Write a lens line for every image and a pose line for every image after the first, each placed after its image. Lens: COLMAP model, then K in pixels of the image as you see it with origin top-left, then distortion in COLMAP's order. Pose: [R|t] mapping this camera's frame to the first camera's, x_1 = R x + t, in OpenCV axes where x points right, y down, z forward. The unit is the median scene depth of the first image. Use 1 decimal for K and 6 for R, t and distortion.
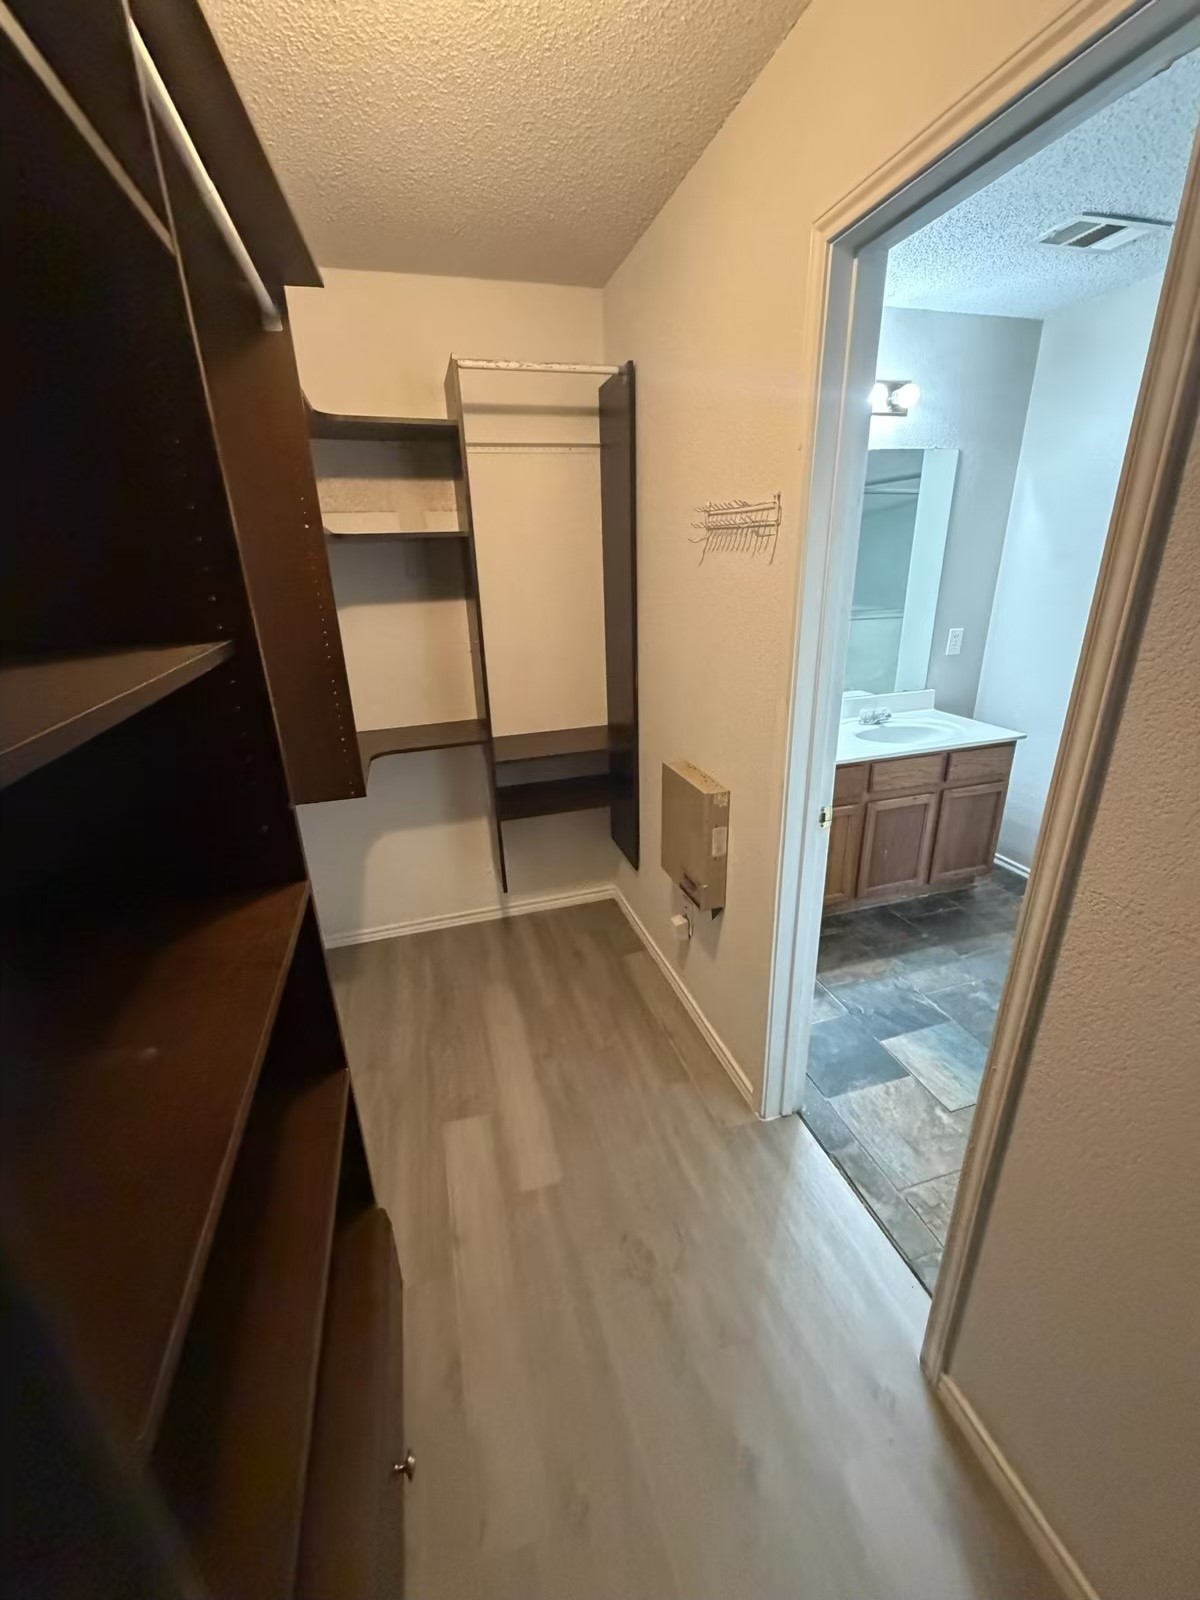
lens RADIAL K [[636.4, 0, 602.0], [0, 636.4, 797.3], [0, 0, 1]] dist [-0.001560, 0.000075]
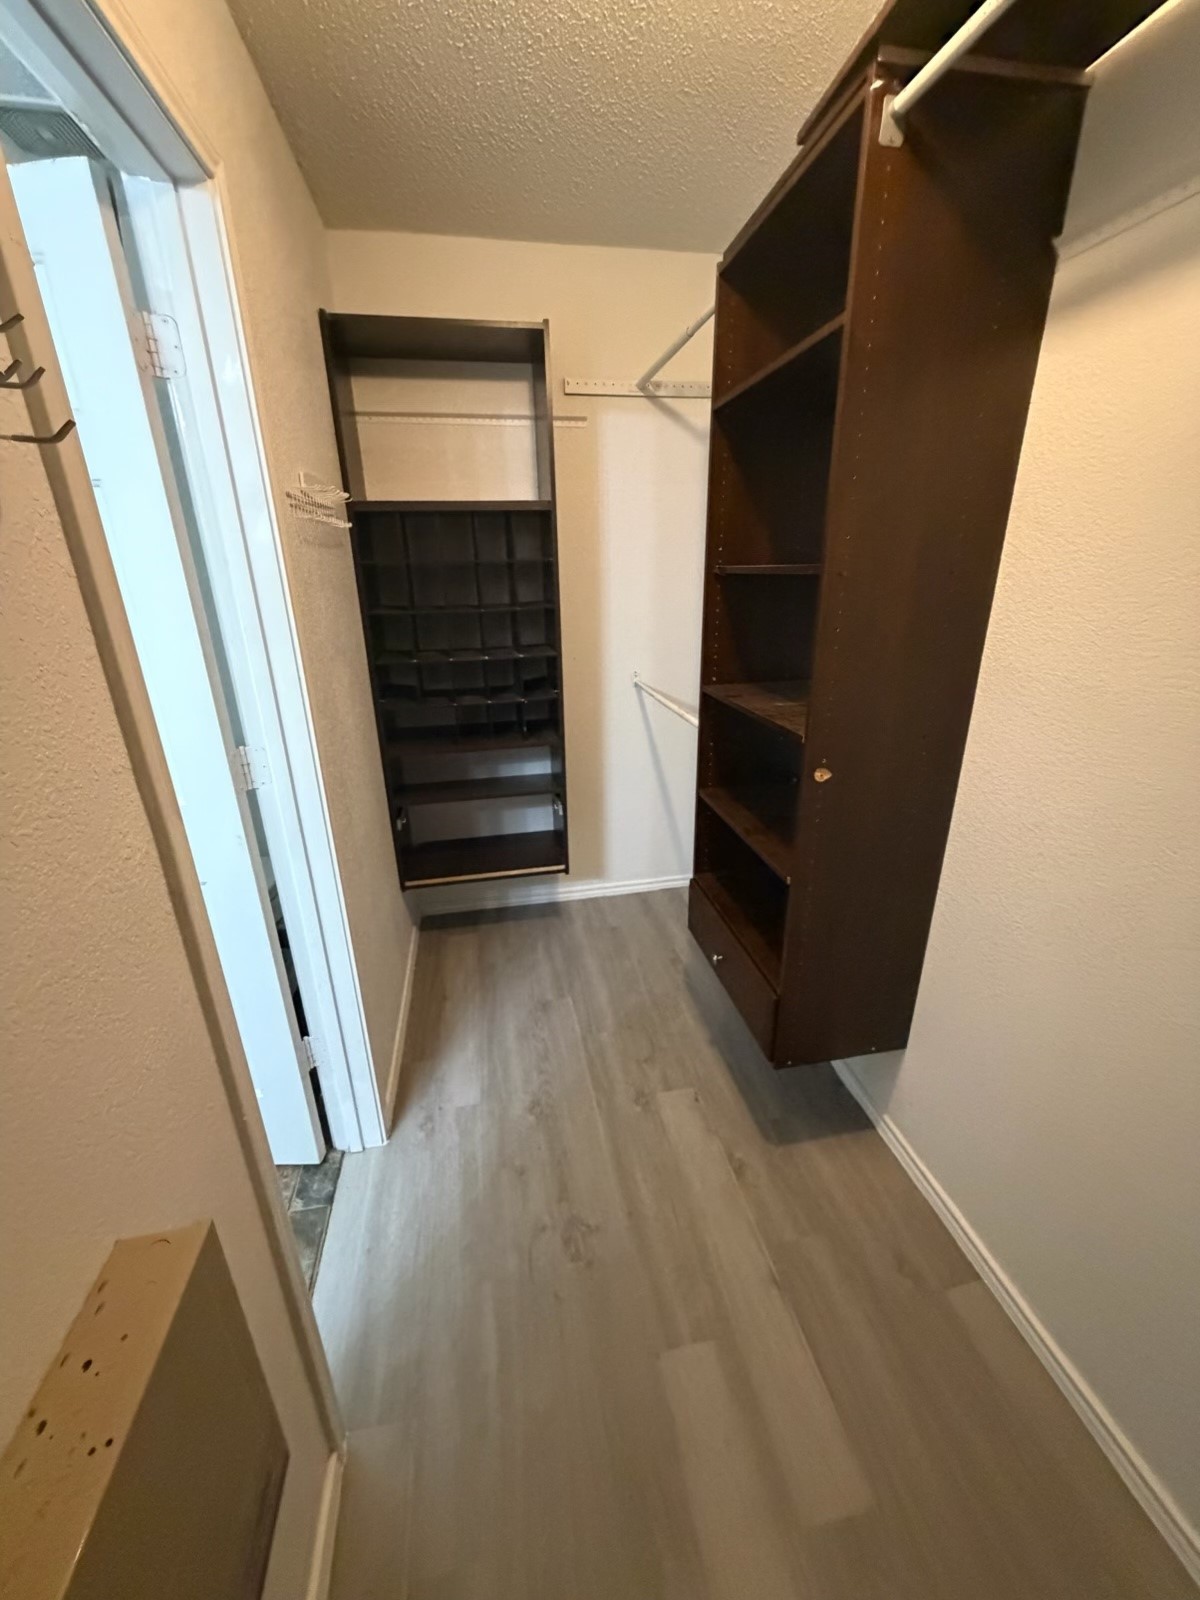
lens RADIAL K [[636.4, 0, 601.6], [0, 636.4, 799.4], [0, 0, 1]] dist [-0.001560, 0.000075]
pose [[-0.994477, 0.007641, 0.104677, -0.085776], [0.074529, 0.753643, 0.653046, -0.426148], [-0.073899, 0.657240, -0.750050, 1.252367]]
